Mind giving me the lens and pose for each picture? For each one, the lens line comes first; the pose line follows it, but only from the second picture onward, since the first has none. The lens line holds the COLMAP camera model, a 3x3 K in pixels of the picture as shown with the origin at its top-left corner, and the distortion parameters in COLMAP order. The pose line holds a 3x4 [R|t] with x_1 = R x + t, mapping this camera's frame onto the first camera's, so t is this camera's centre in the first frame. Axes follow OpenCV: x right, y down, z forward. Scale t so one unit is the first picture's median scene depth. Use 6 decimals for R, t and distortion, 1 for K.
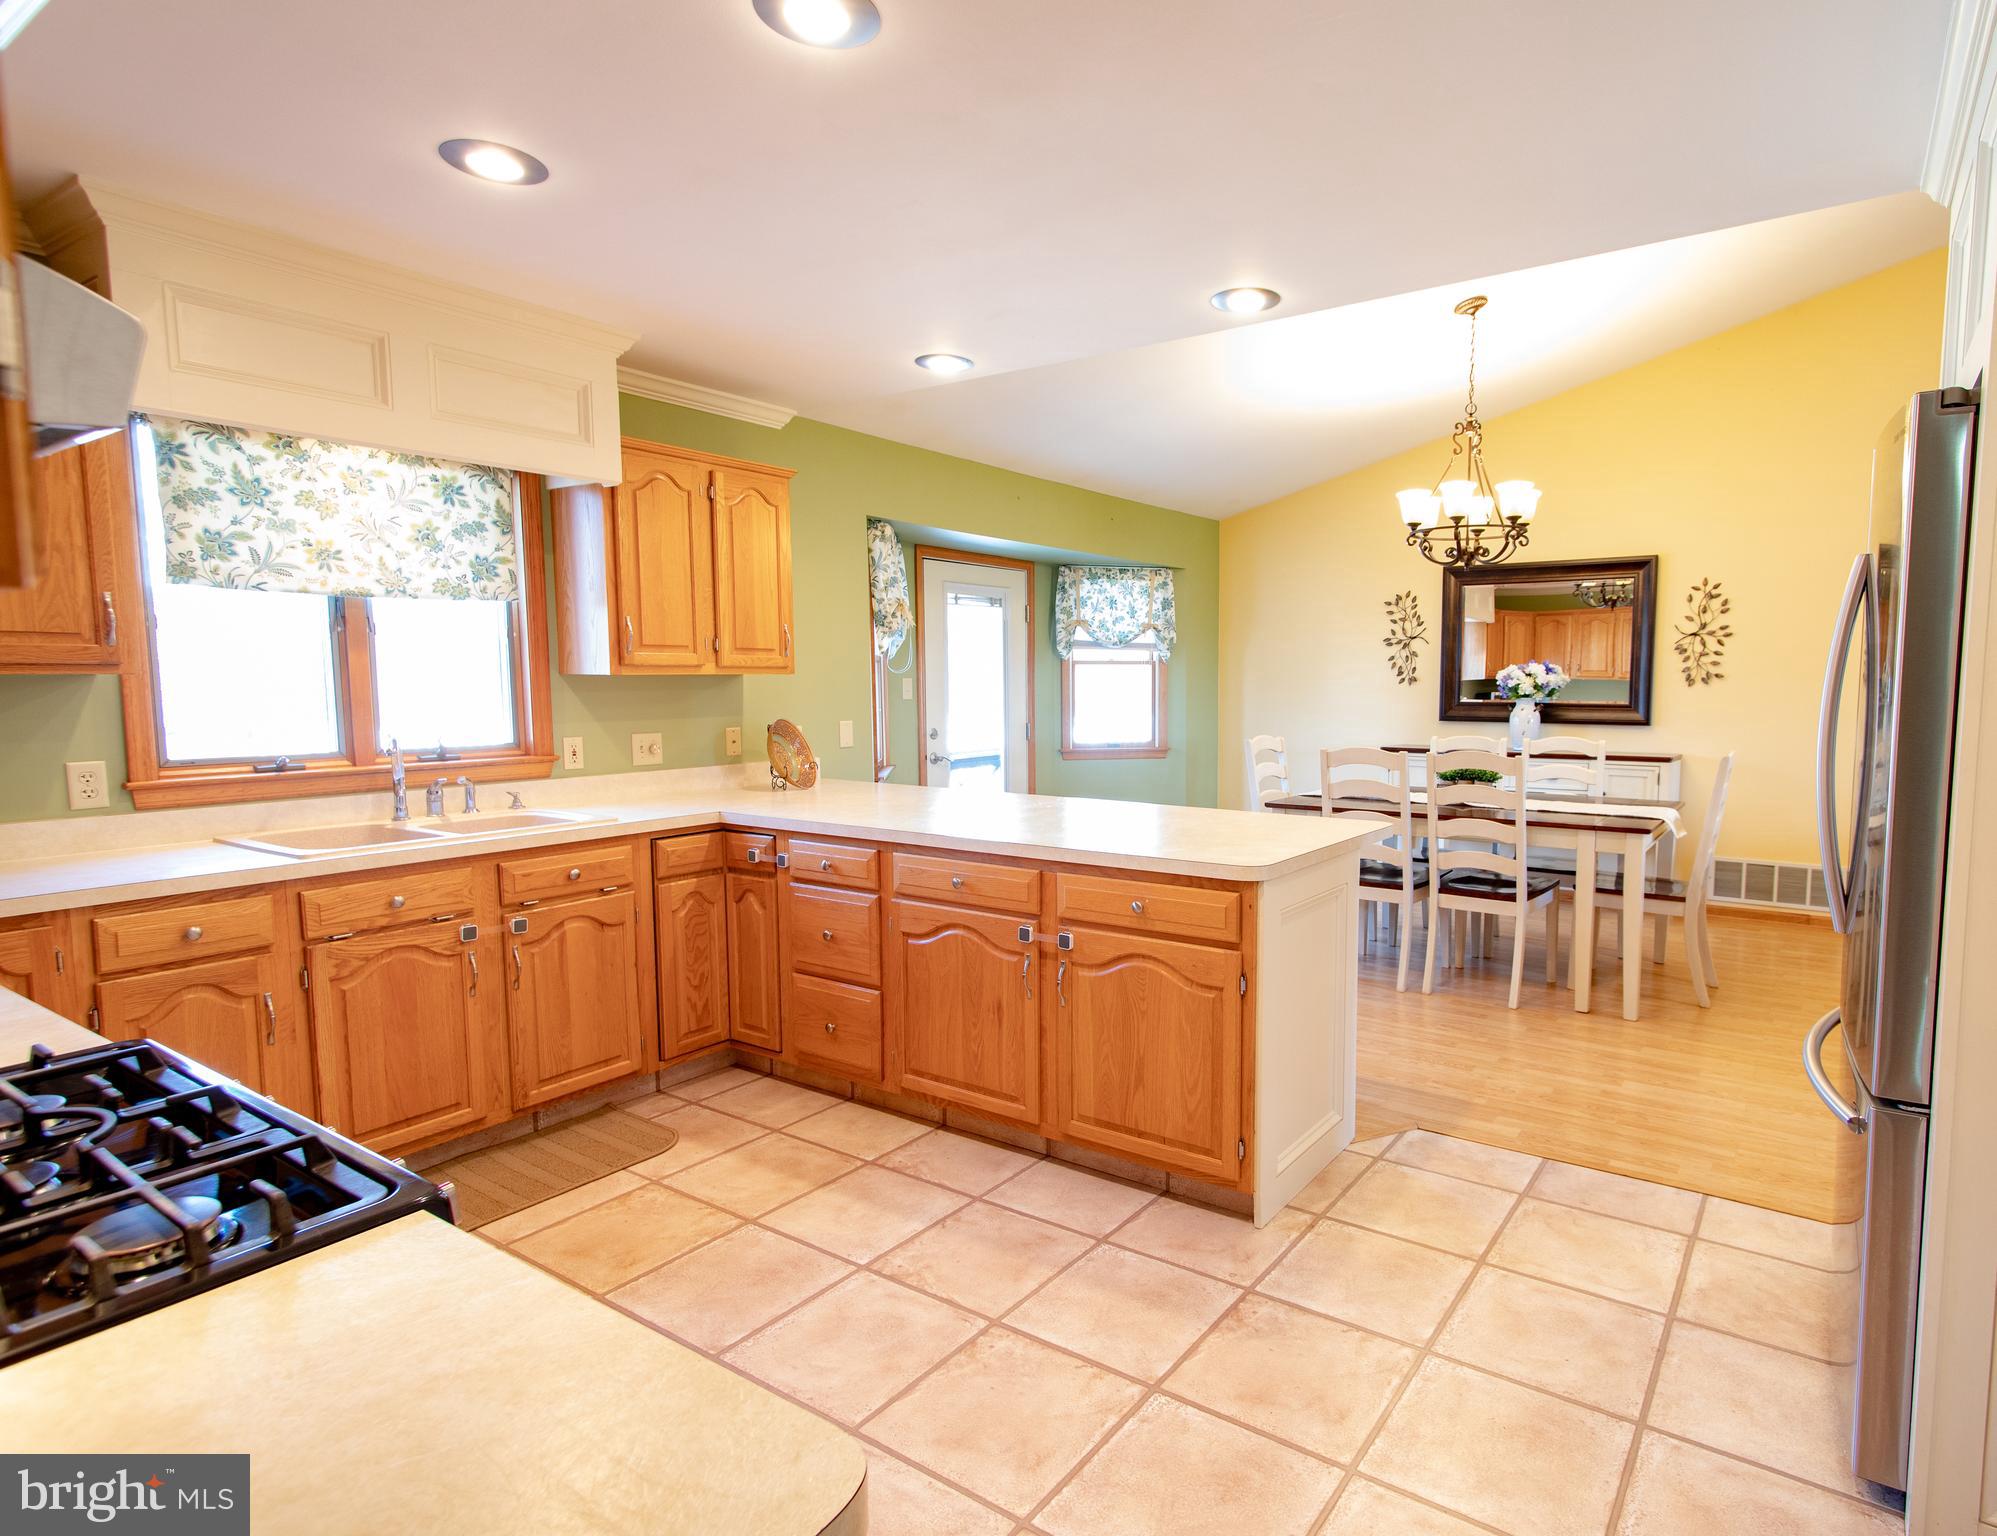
lens RADIAL K [[1094.0, 0, 1138.8], [0, 1094.0, 769.0], [0, 0, 1]] dist [0.013942, -0.000127]
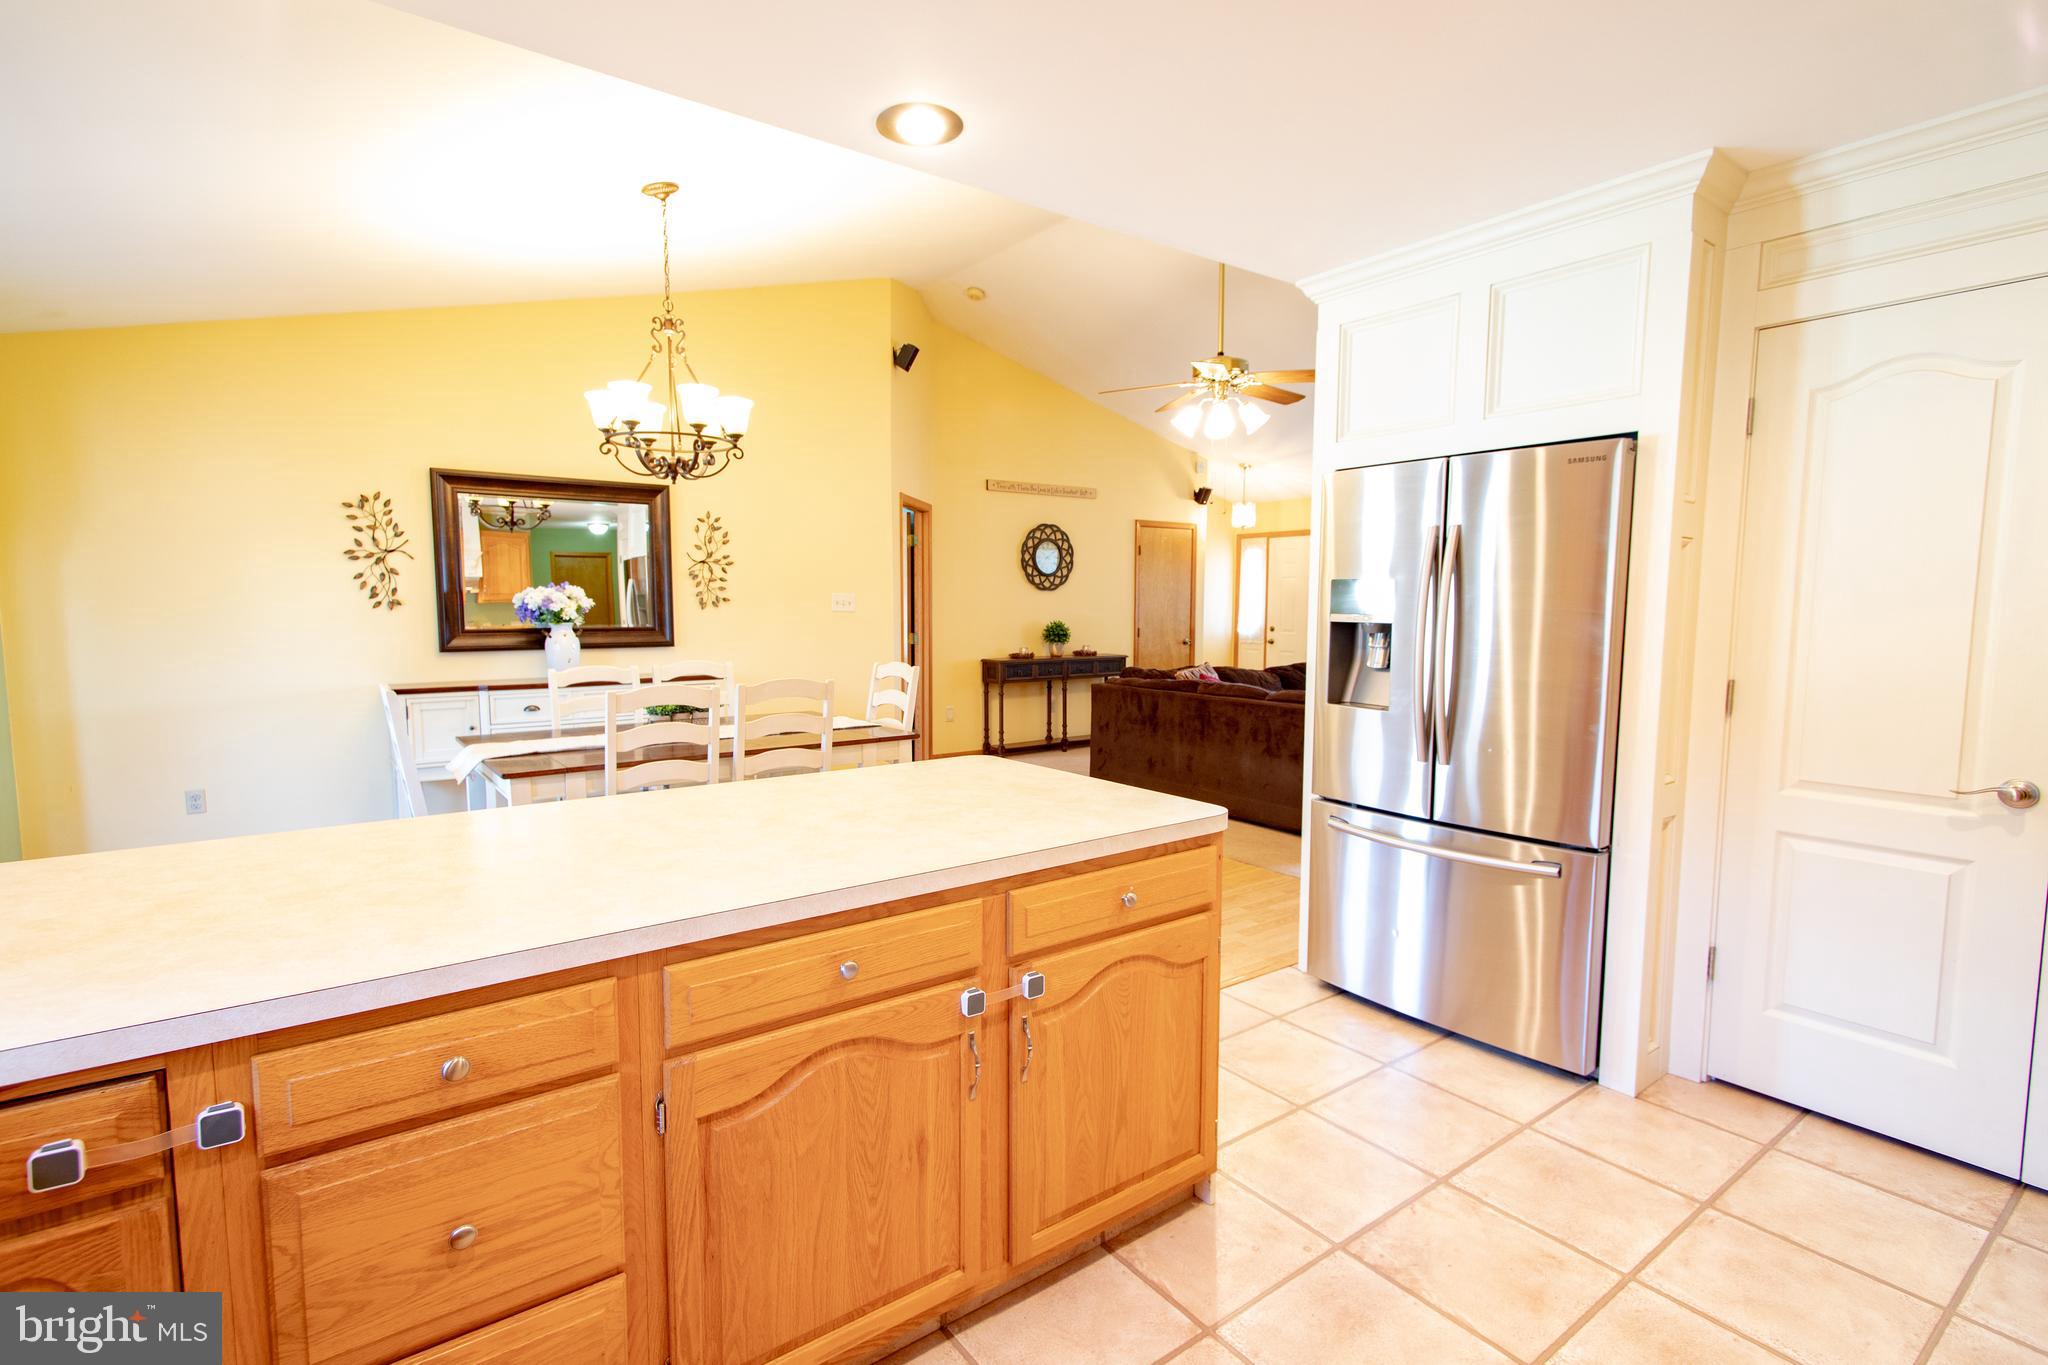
lens RADIAL K [[960.9, 0, 1011.1], [0, 960.9, 687.2], [0, 0, 1]] dist [0.018045, -0.005998]
pose [[0.356846, -0.083866, 0.930391, -0.549757], [0.076970, 0.995215, 0.060187, -0.060024], [-0.930987, 0.050135, 0.361594, 0.694696]]
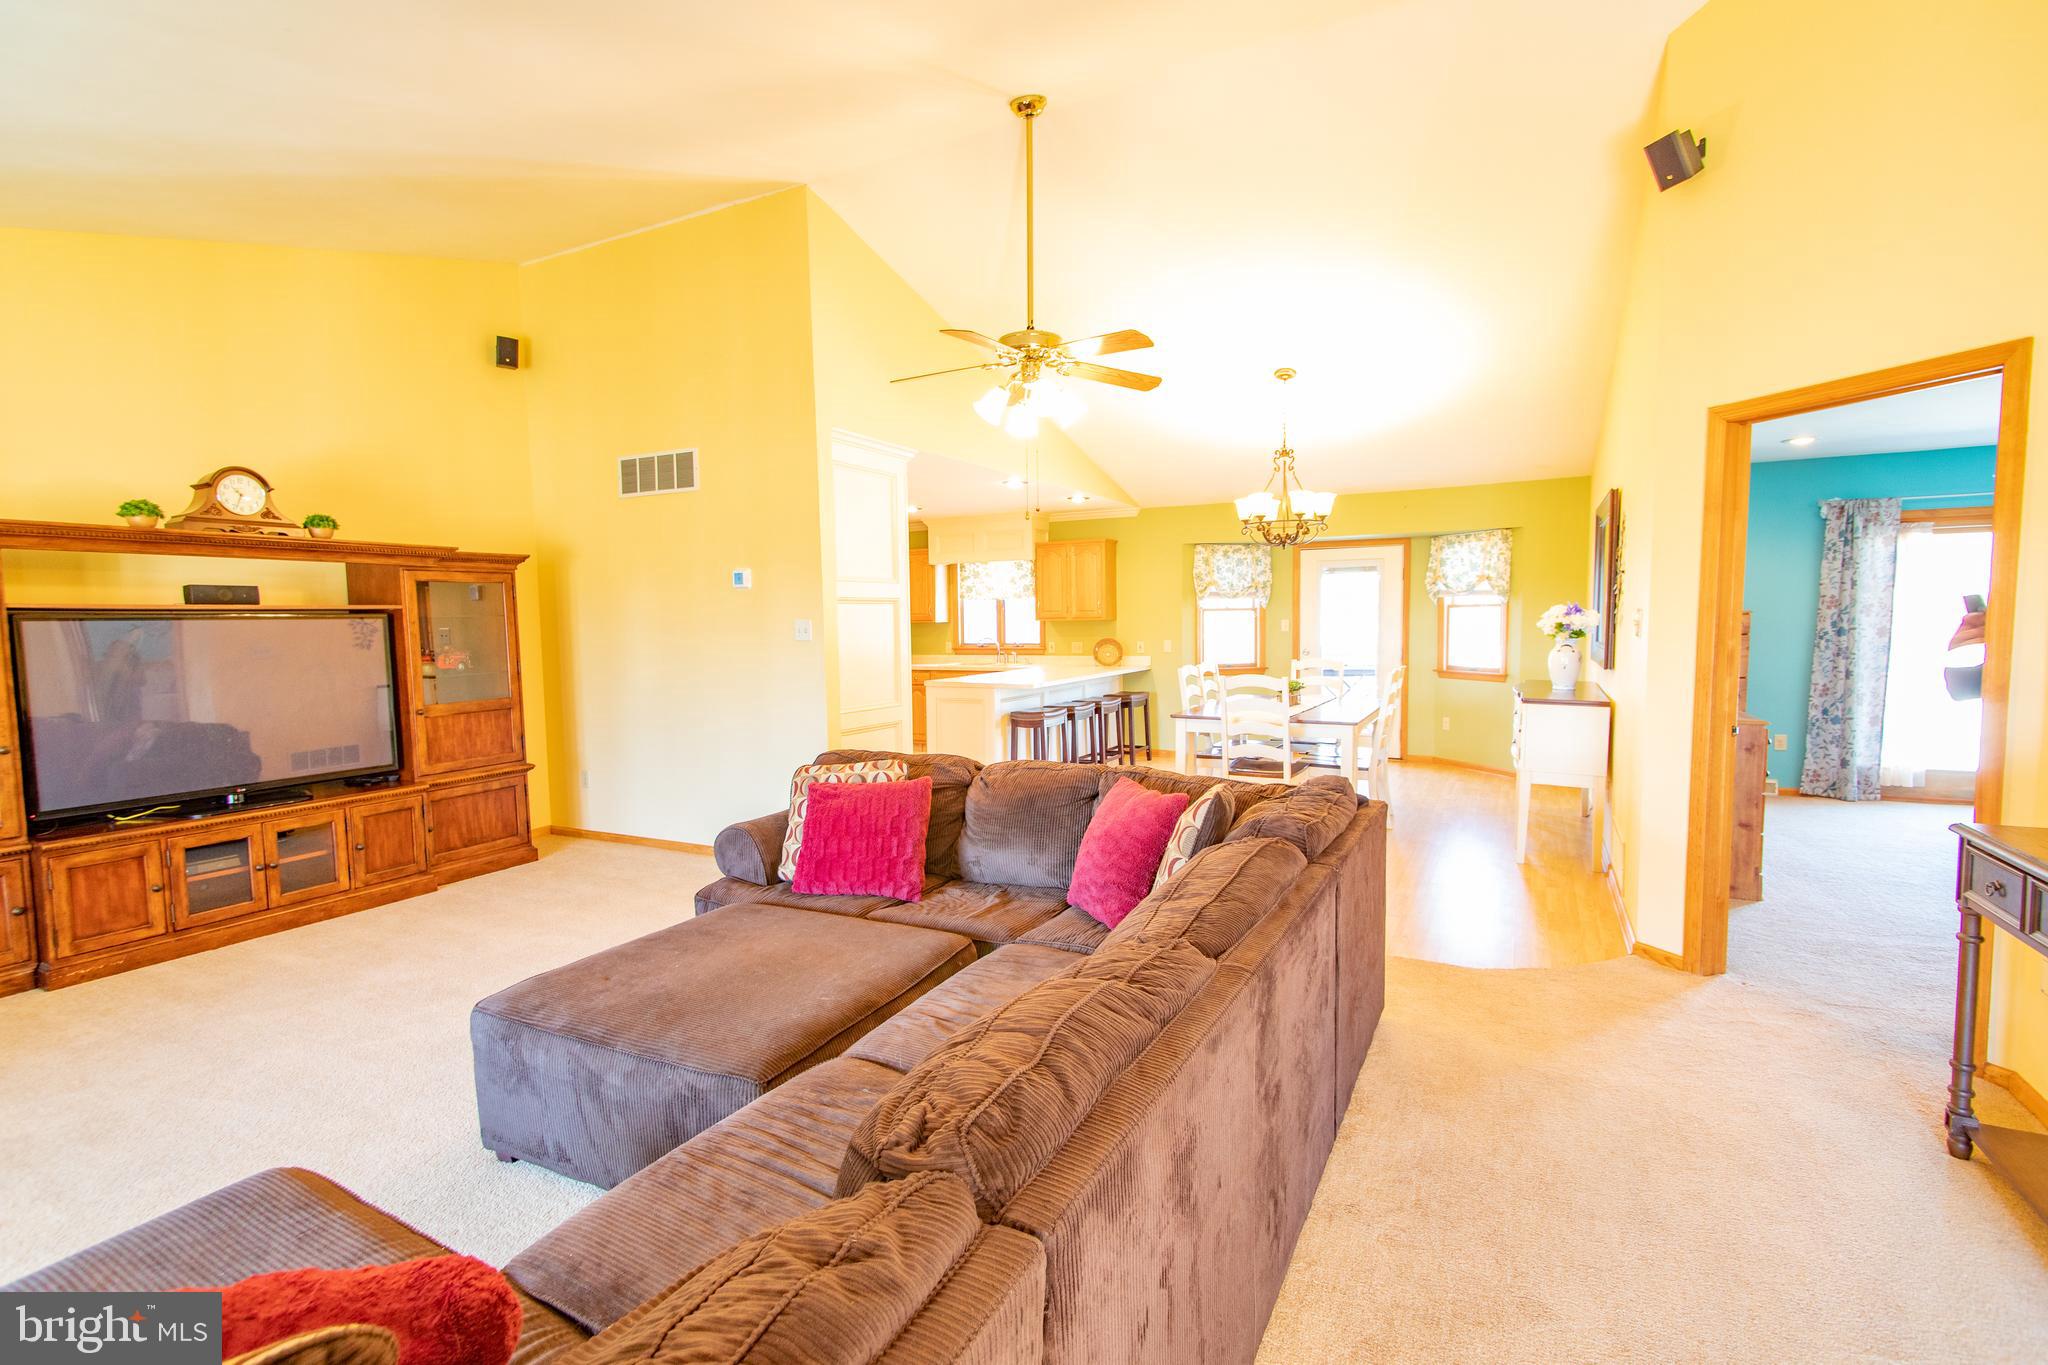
lens RADIAL K [[949.4, 0, 1010.3], [0, 949.4, 687.4], [0, 0, 1]] dist [0.024745, -0.007381]
pose [[0.077564, 0.072537, -0.994345, 2.384385], [-0.071213, 0.995205, 0.067045, -0.083434], [0.994441, 0.065610, 0.082358, 0.813938]]
